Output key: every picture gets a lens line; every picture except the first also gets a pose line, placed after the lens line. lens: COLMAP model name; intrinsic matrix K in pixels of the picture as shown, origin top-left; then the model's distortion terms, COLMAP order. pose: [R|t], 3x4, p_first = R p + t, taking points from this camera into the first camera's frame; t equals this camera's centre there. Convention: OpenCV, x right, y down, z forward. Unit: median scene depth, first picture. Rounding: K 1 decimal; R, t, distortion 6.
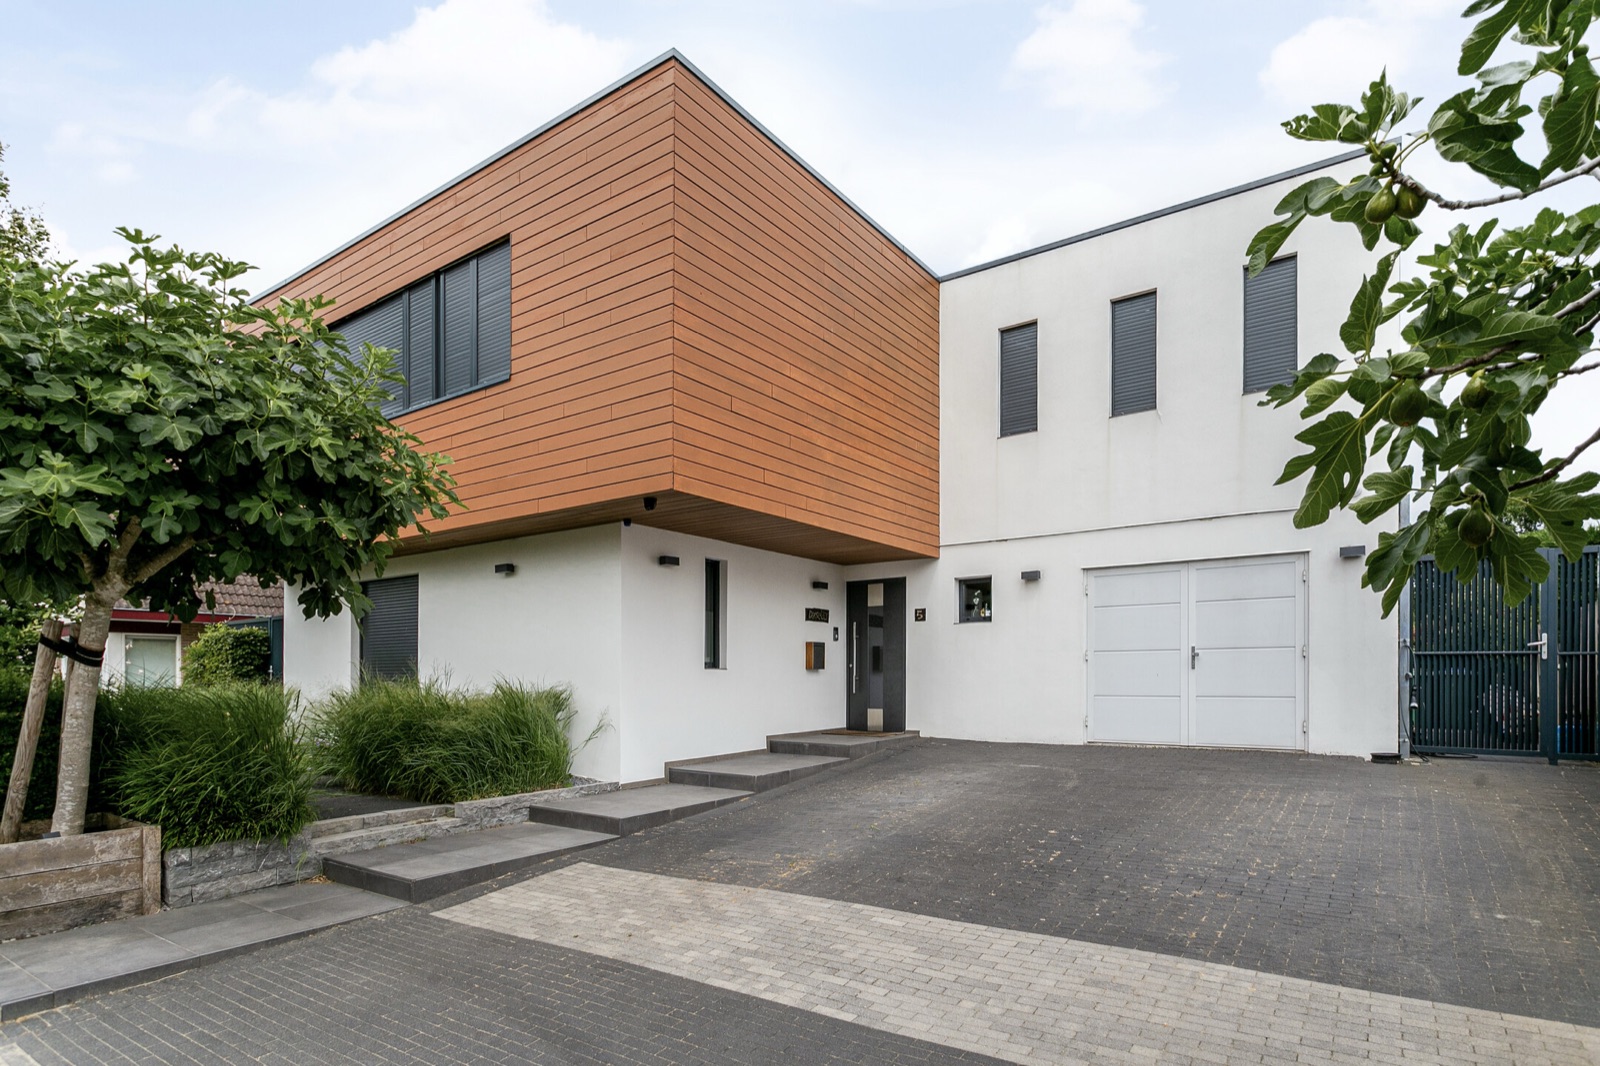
lens RADIAL K [[822.3, 0, 833.9], [0, 822.3, 680.2], [0, 0, 1]] dist [0.001060, 0.000660]
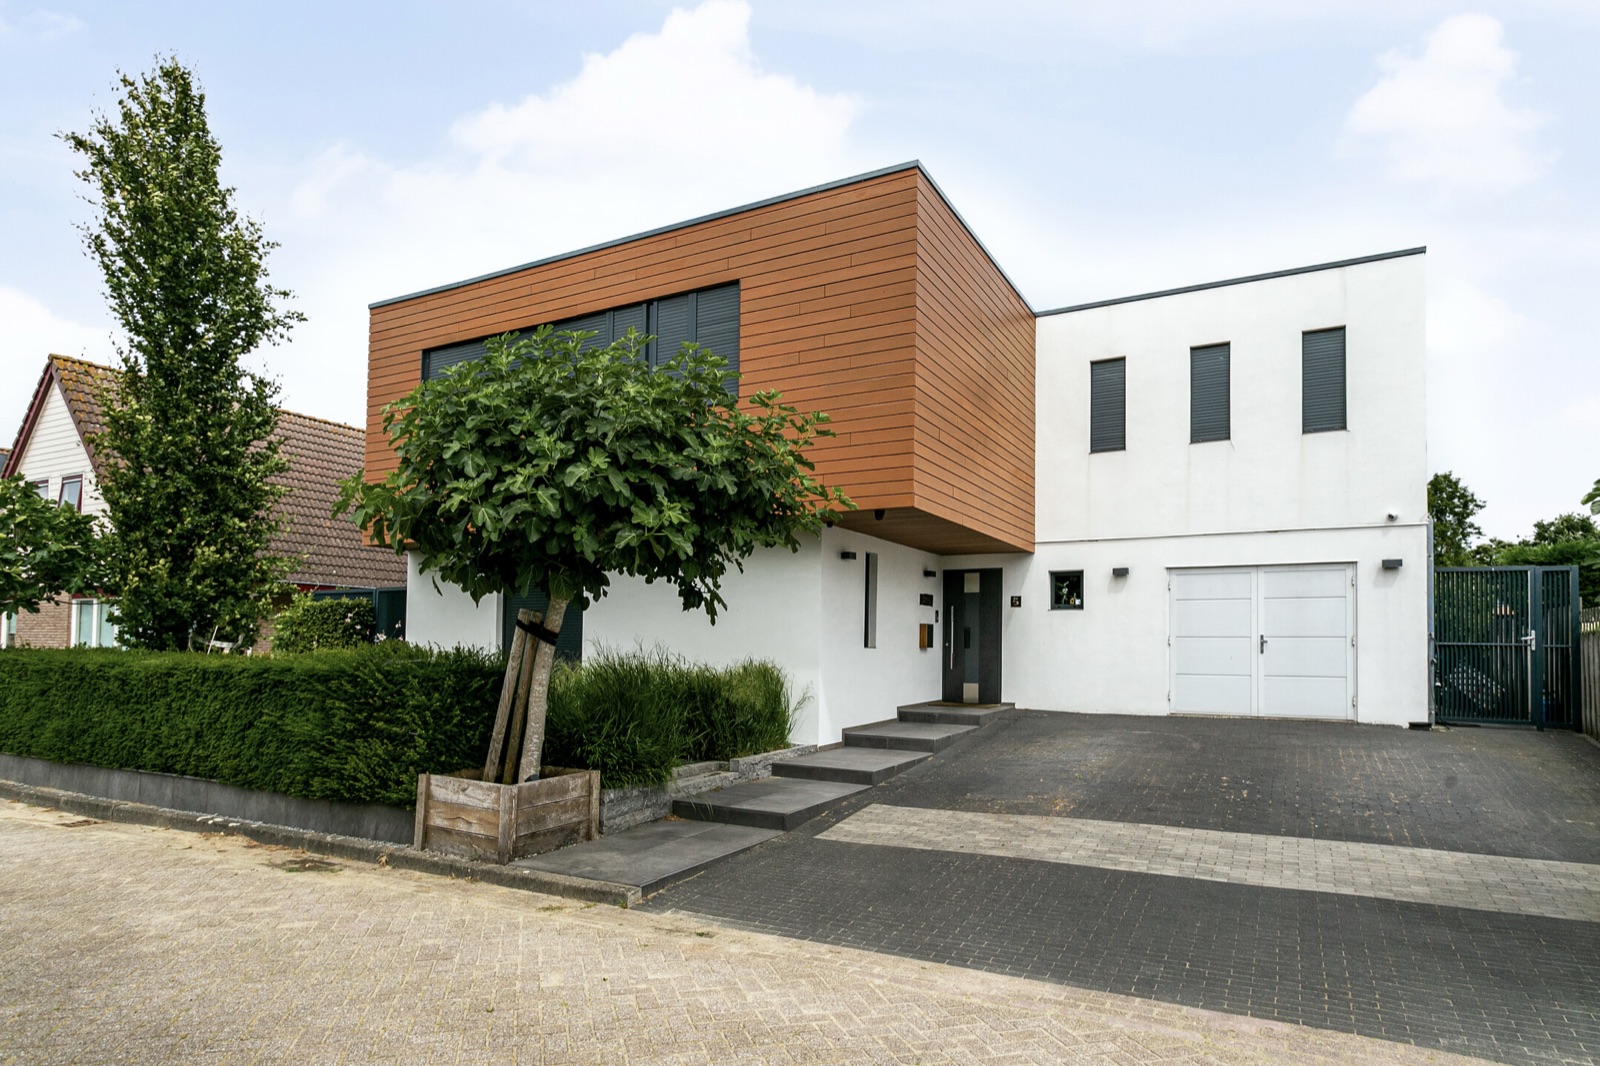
lens RADIAL K [[899.9, 0, 803.2], [0, 899.9, 625.0], [0, 0, 1]] dist [-0.007997, -0.000891]
pose [[0.994377, 0.016350, 0.104630, -0.403607], [-0.013449, 0.999507, -0.028369, -0.009327], [-0.105042, 0.026802, 0.994107, -0.269013]]
